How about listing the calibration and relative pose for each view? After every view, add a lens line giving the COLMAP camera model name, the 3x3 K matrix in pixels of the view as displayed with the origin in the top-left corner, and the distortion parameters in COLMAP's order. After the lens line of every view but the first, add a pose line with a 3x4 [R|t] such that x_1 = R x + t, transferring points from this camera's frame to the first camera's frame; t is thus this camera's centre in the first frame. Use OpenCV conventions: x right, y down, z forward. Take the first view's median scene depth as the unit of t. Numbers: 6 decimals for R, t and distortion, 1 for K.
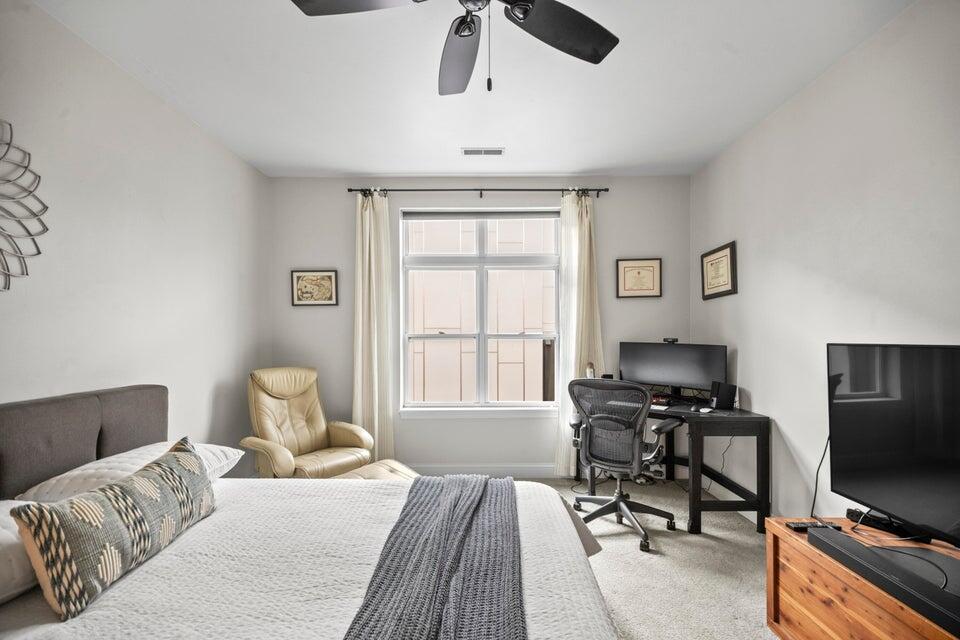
lens RADIAL K [[419.1, 0, 478.1], [0, 419.1, 324.9], [0, 0, 1]] dist [-0.000992, -0.000585]
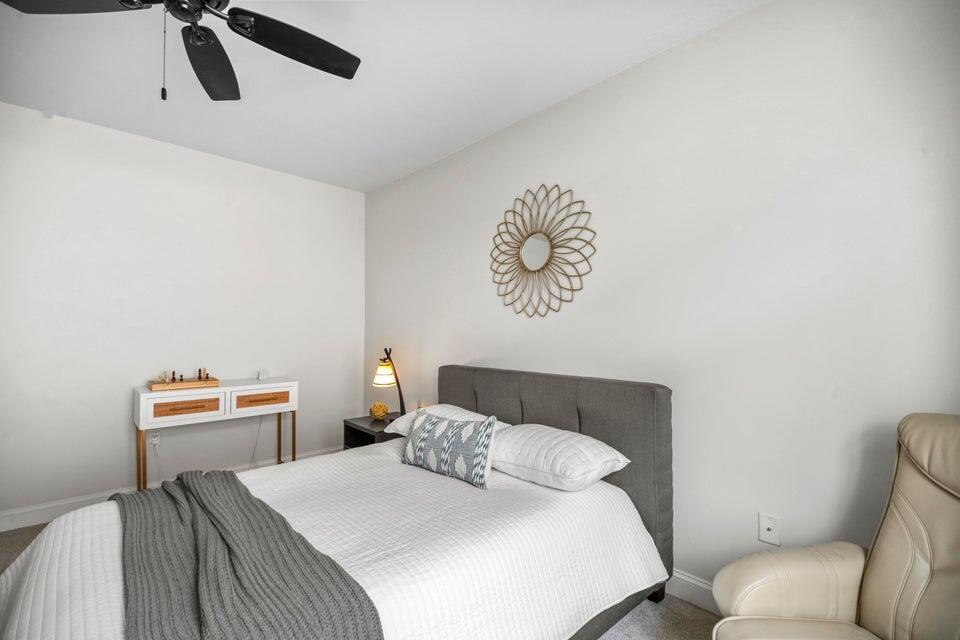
lens RADIAL K [[419.1, 0, 478.1], [0, 419.1, 324.9], [0, 0, 1]] dist [-0.000992, -0.000585]
pose [[-0.716130, -0.006553, -0.697936, 0.156913], [0.017834, 0.999458, -0.027683, 0.037640], [0.697739, -0.032272, -0.715625, 1.759432]]
